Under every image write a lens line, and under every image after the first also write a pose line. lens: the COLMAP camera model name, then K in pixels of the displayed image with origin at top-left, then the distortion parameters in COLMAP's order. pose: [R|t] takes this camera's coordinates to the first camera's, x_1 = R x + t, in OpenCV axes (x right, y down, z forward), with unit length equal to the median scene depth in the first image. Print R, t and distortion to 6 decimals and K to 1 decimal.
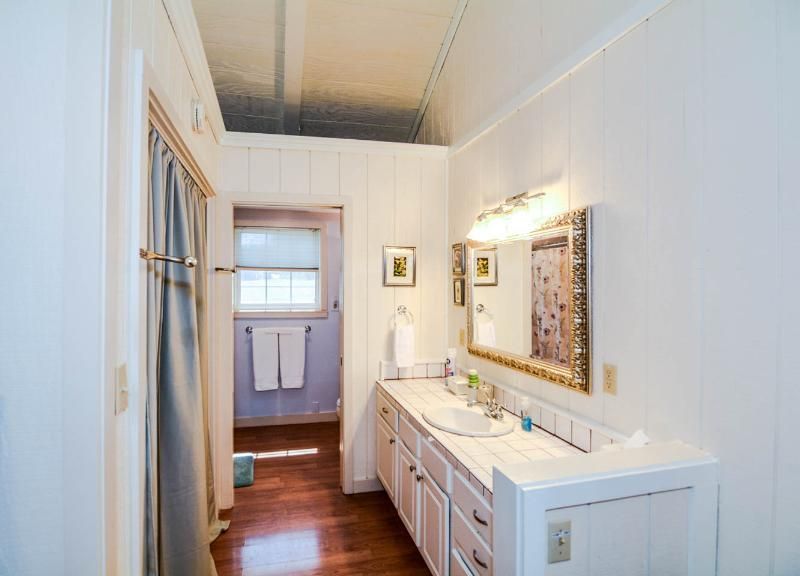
lens RADIAL K [[419.7, 0, 394.9], [0, 419.7, 285.9], [0, 0, 1]] dist [0.003834, 0.000143]
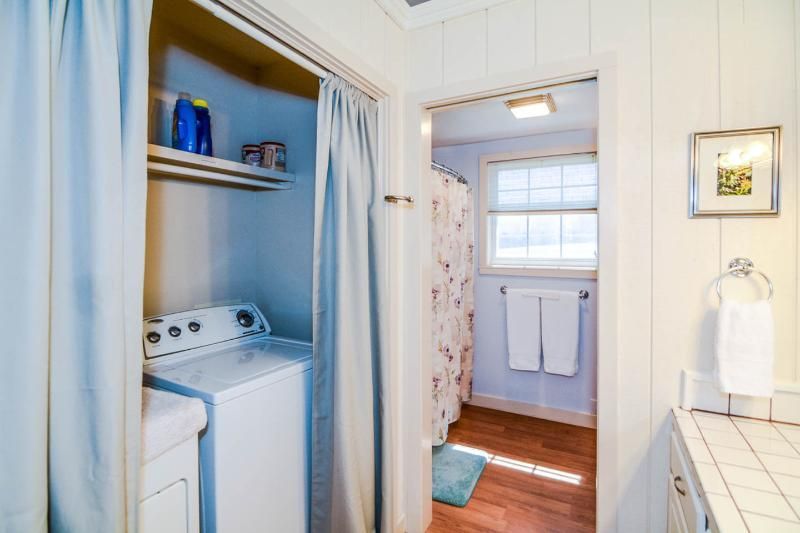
lens RADIAL K [[398.8, 0, 405.8], [0, 398.8, 250.9], [0, 0, 1]] dist [-0.009875, -0.000013]
pose [[0.730199, 0.001402, -0.683233, 0.040958], [0.002721, 0.999984, 0.004960, 0.032347], [0.683229, -0.005481, 0.730184, 0.389148]]
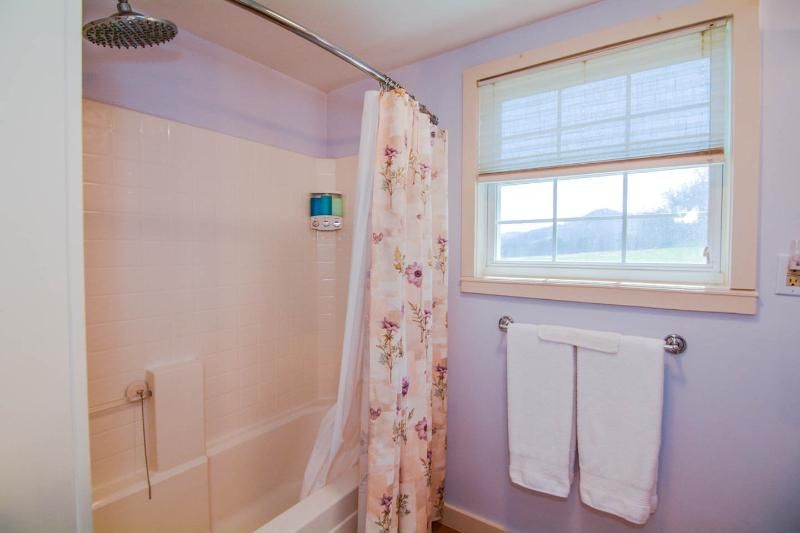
lens RADIAL K [[398.8, 0, 395.3], [0, 398.8, 265.3], [0, 0, 1]] dist [-0.009875, -0.000013]
pose [[0.625606, 0.032357, -0.779468, -0.134940], [0.003358, 0.999019, 0.044166, 0.035465], [0.780132, -0.030248, 0.624883, 0.819521]]
